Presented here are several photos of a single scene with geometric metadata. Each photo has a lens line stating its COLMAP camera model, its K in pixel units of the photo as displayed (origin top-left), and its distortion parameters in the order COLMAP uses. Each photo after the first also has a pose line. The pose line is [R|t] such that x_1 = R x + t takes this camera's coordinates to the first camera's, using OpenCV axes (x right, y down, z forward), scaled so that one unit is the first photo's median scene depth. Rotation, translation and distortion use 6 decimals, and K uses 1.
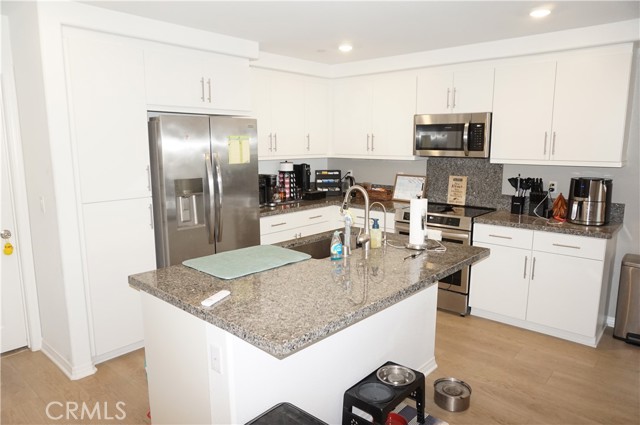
lens RADIAL K [[434.0, 0, 321.0], [0, 434.0, 212.9], [0, 0, 1]] dist [-0.059241, 0.047451]
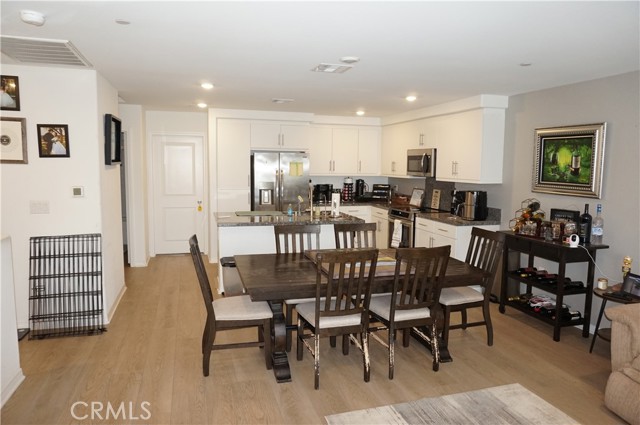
lens RADIAL K [[434.0, 0, 318.9], [0, 434.0, 210.3], [0, 0, 1]] dist [-0.059241, 0.047451]
pose [[0.848450, 0.066860, -0.525035, 0.831935], [-0.097596, 0.994742, -0.031038, 0.080065], [0.520199, 0.077576, 0.850514, -0.533239]]
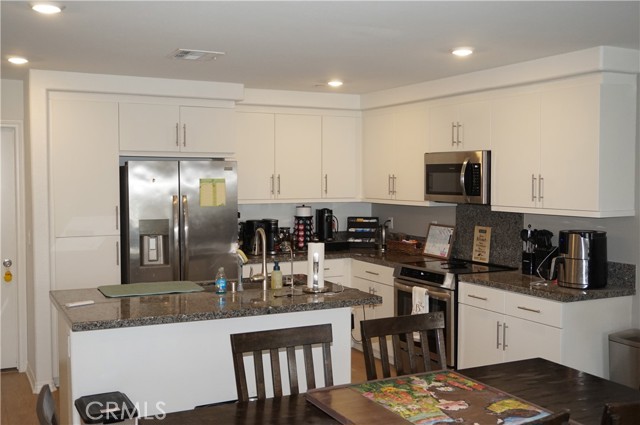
lens RADIAL K [[693.0, 0, 320.4], [0, 693.0, 209.8], [0, 0, 1]] dist [-0.005049, 0.000000]
pose [[0.933374, 0.018373, -0.358435, 0.541935], [-0.058962, 0.992970, -0.102638, 0.037376], [0.354029, 0.116933, 0.927895, -0.341289]]
